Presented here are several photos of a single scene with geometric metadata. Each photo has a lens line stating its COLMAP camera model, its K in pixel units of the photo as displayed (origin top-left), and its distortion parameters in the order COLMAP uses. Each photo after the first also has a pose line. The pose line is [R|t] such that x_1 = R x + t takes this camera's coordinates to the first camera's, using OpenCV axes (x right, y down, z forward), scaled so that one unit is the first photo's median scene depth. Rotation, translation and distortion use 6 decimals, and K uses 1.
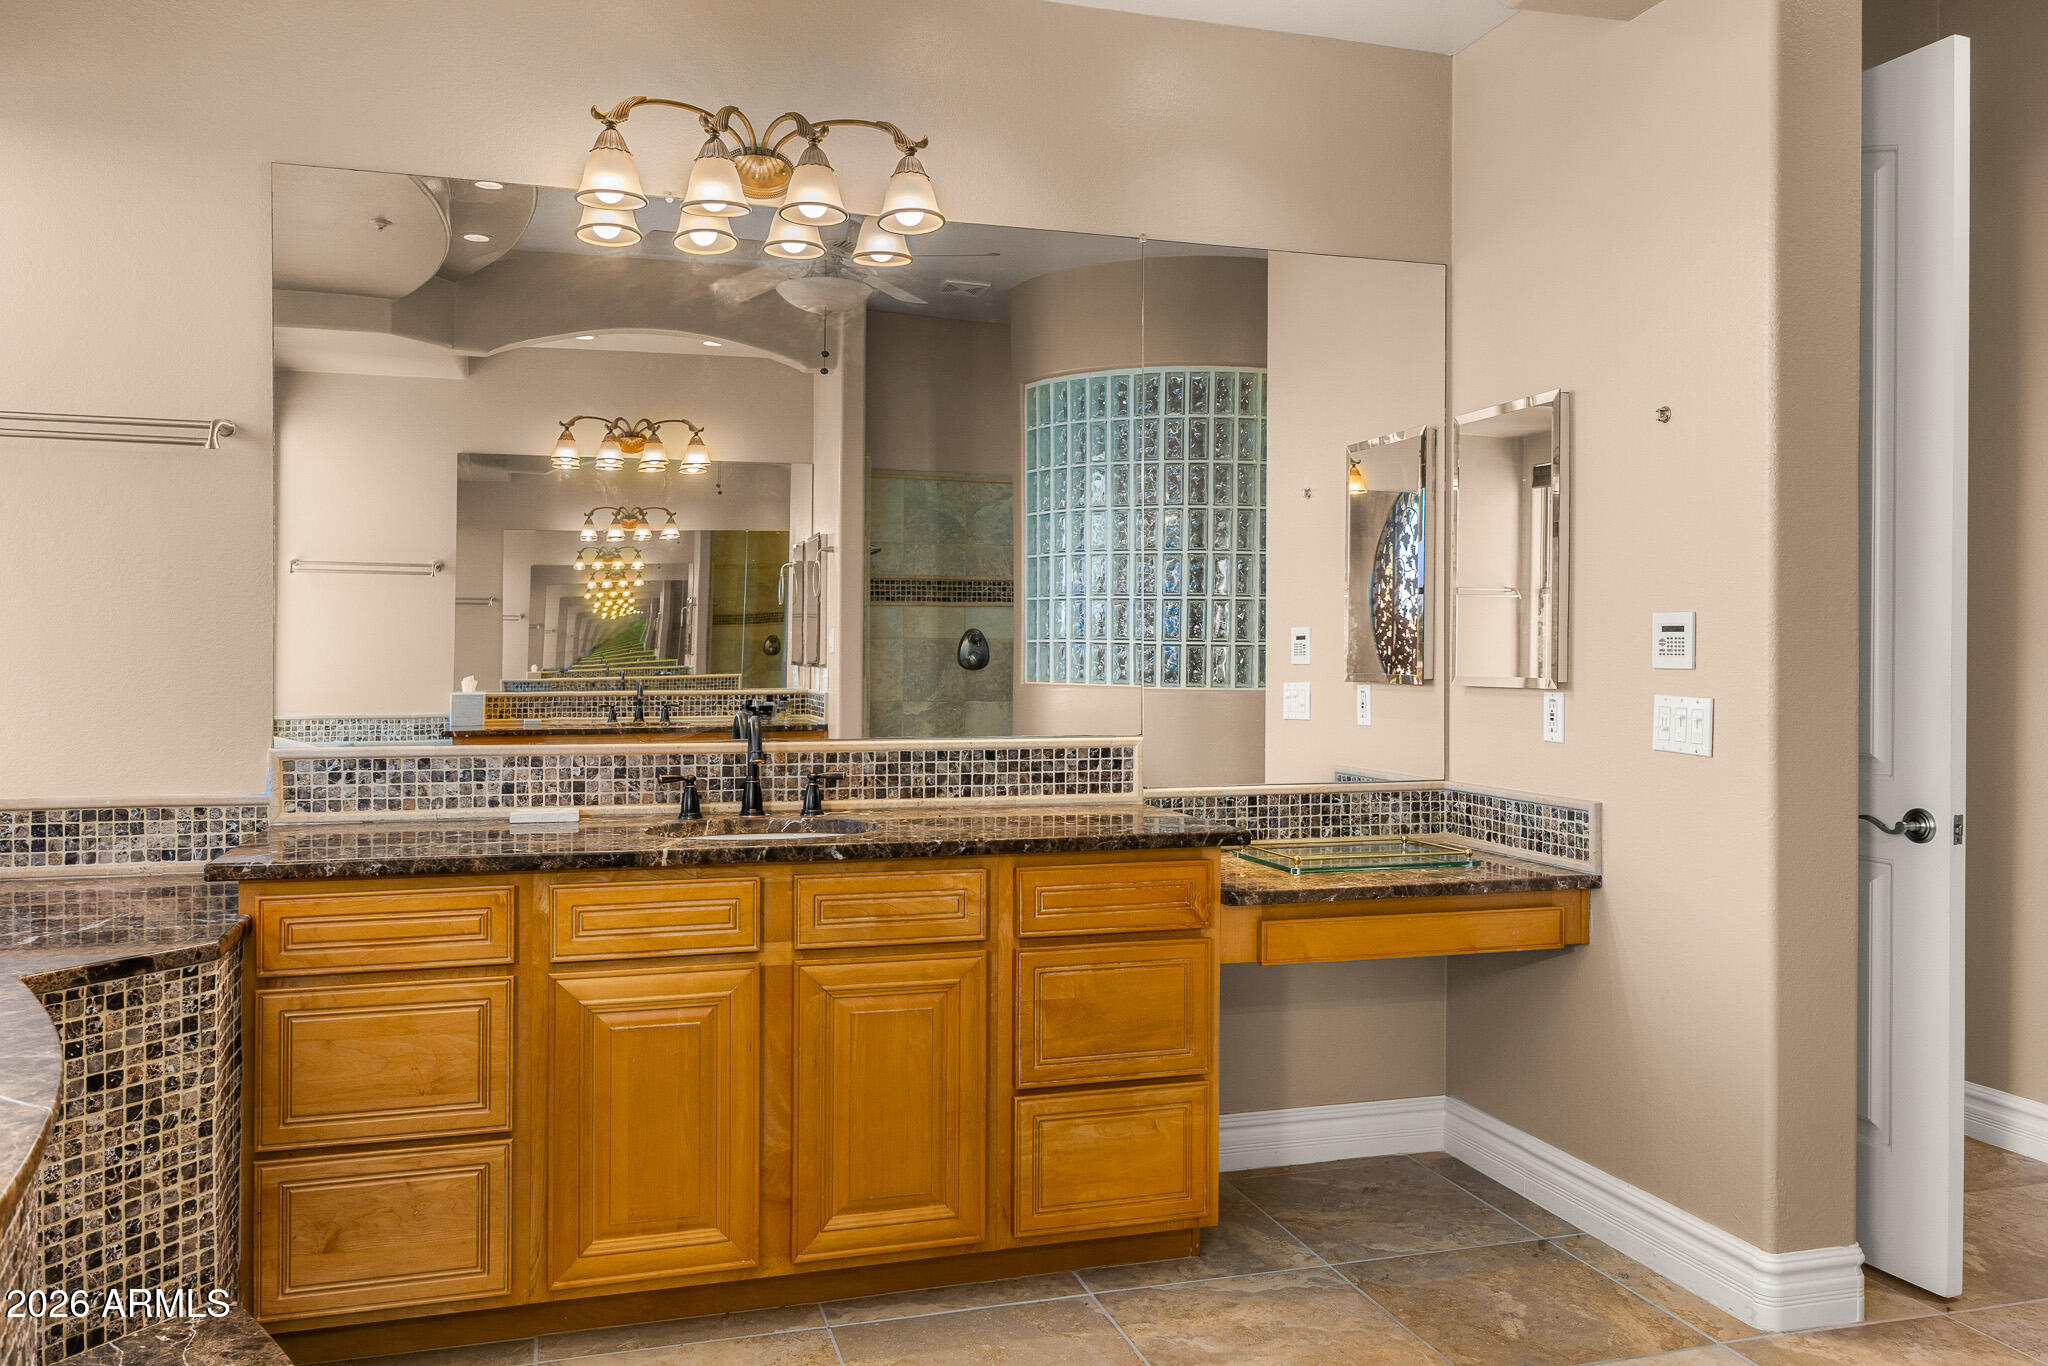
lens RADIAL K [[1531.8, 0, 1019.5], [0, 1531.8, 661.9], [0, 0, 1]] dist [-0.002268, 0.010653]
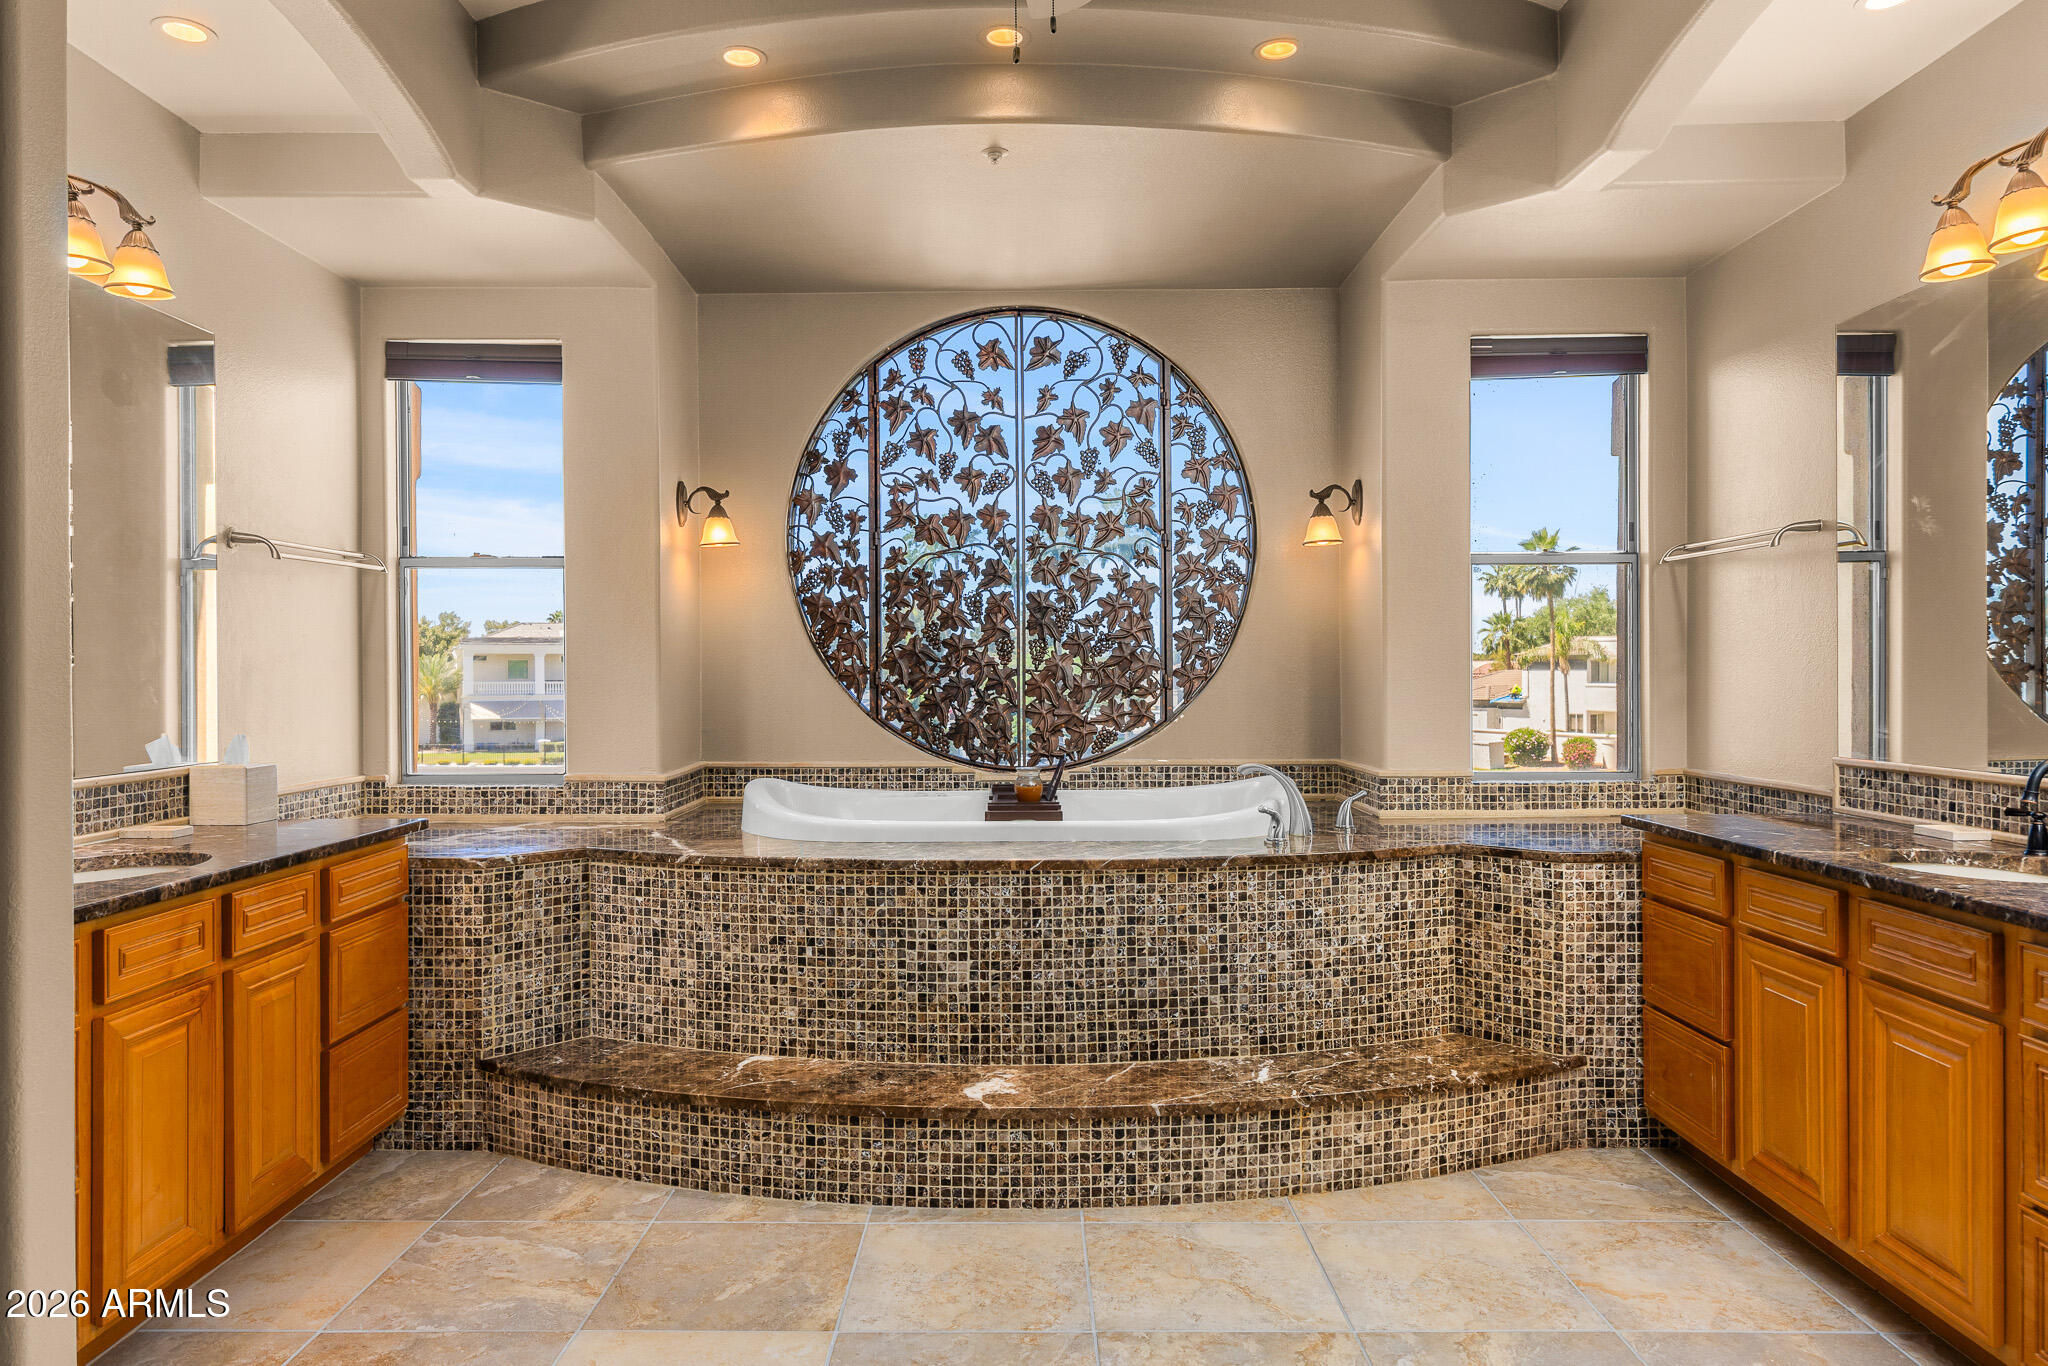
lens RADIAL K [[1338.4, 0, 1020.4], [0, 1338.4, 683.5], [0, 0, 1]] dist [-0.002004, 0.003553]
pose [[-0.319703, 0.002296, -0.947515, 0.860403], [-0.000245, 0.999997, 0.002506, -0.011641], [0.947518, 0.001033, -0.319701, 0.686590]]
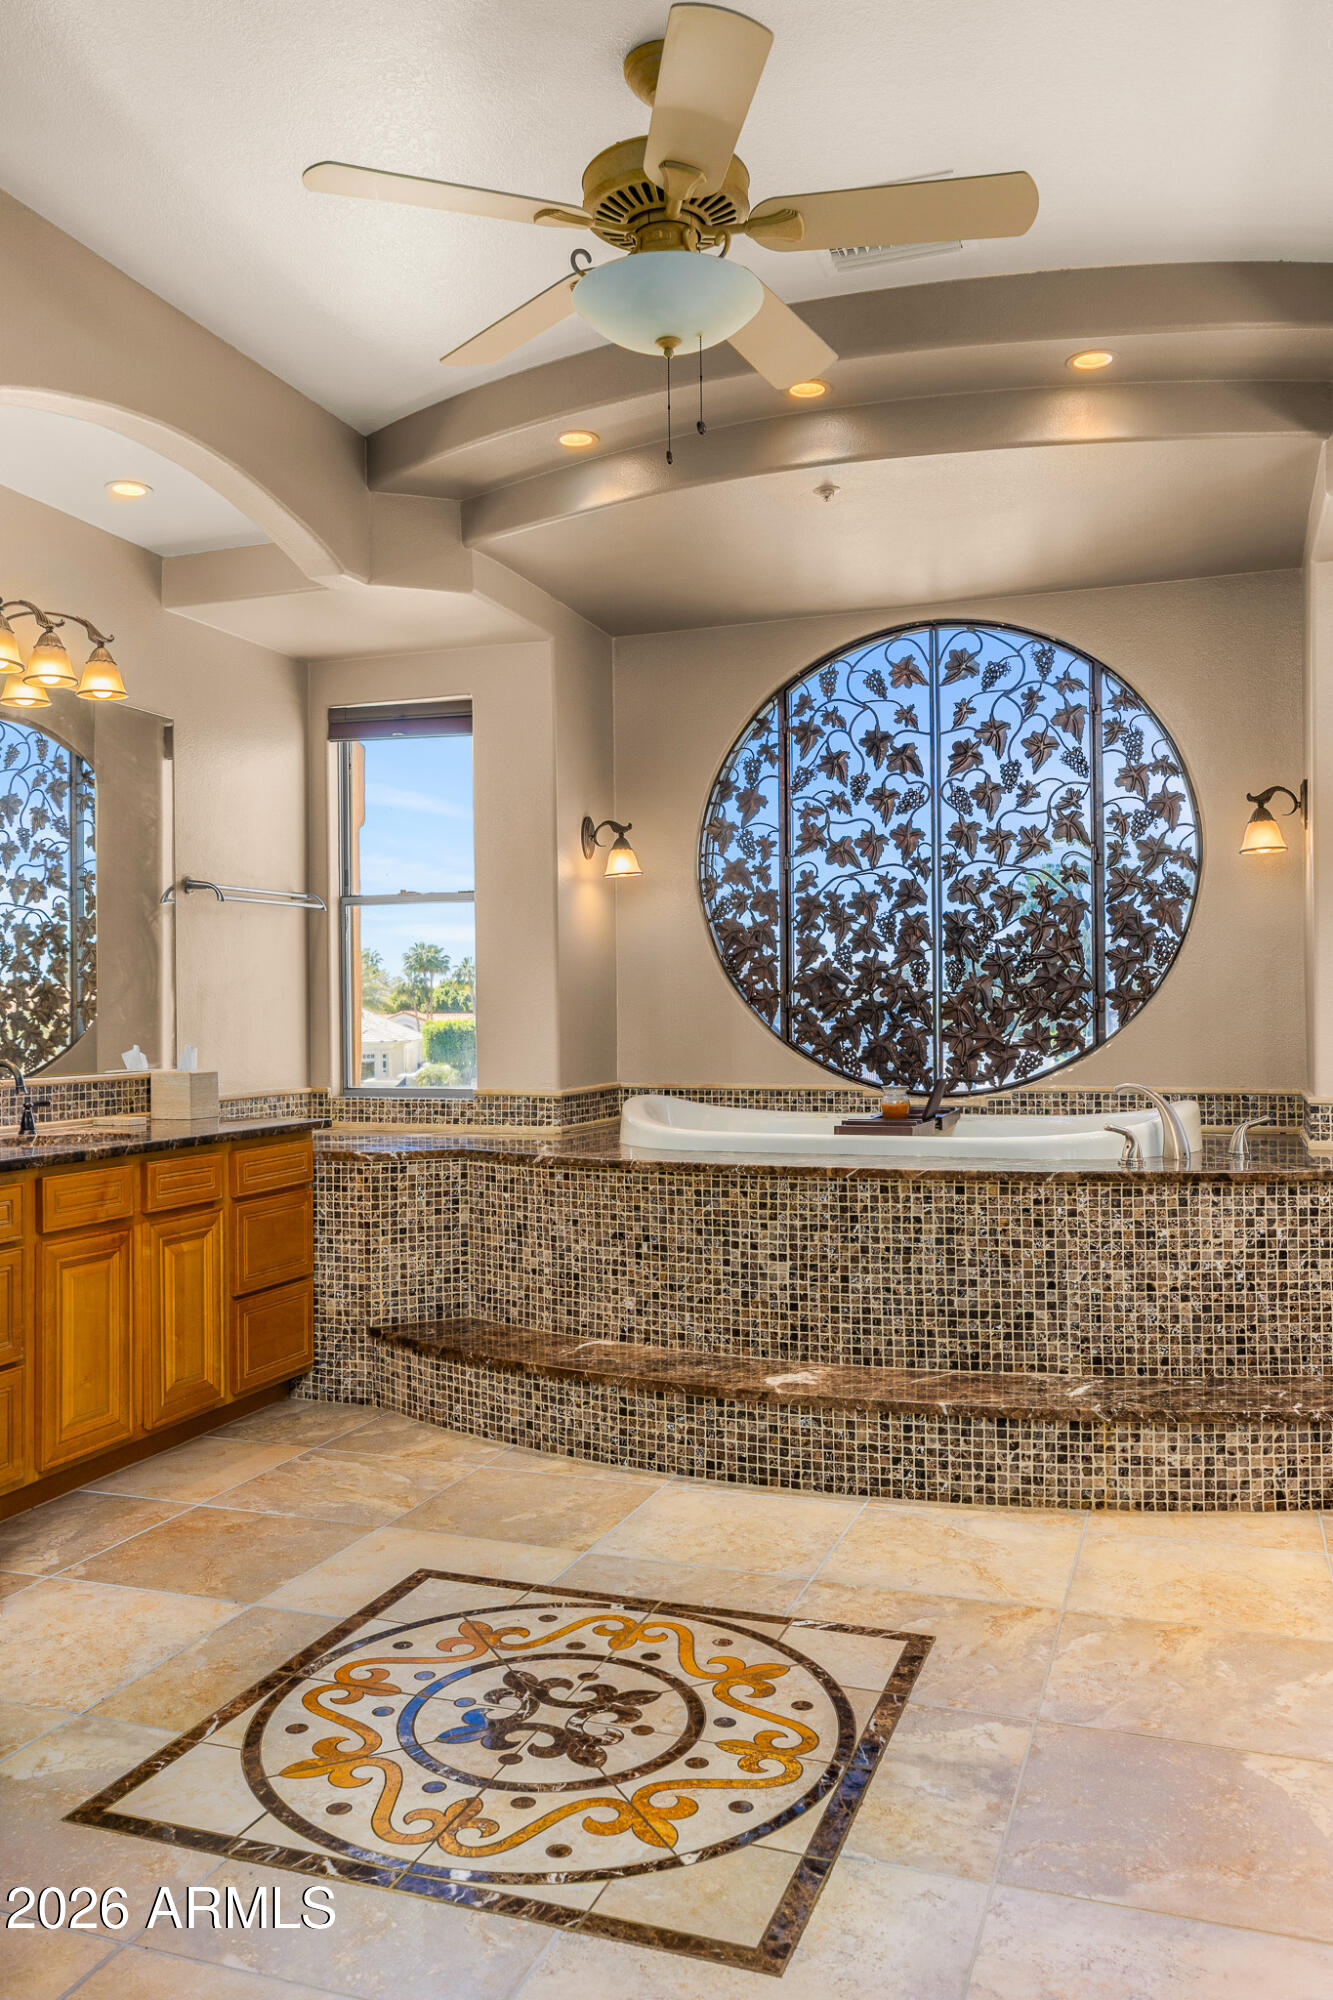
lens RADIAL K [[1495.9, 0, 668.3], [0, 1495.9, 1003.1], [0, 0, 1]] dist [-0.002268, 0.010653]
pose [[-0.593579, -0.006136, -0.804752, 0.936988], [0.005058, 0.999923, -0.011354, 0.008229], [0.804760, -0.010810, -0.593502, 0.975453]]
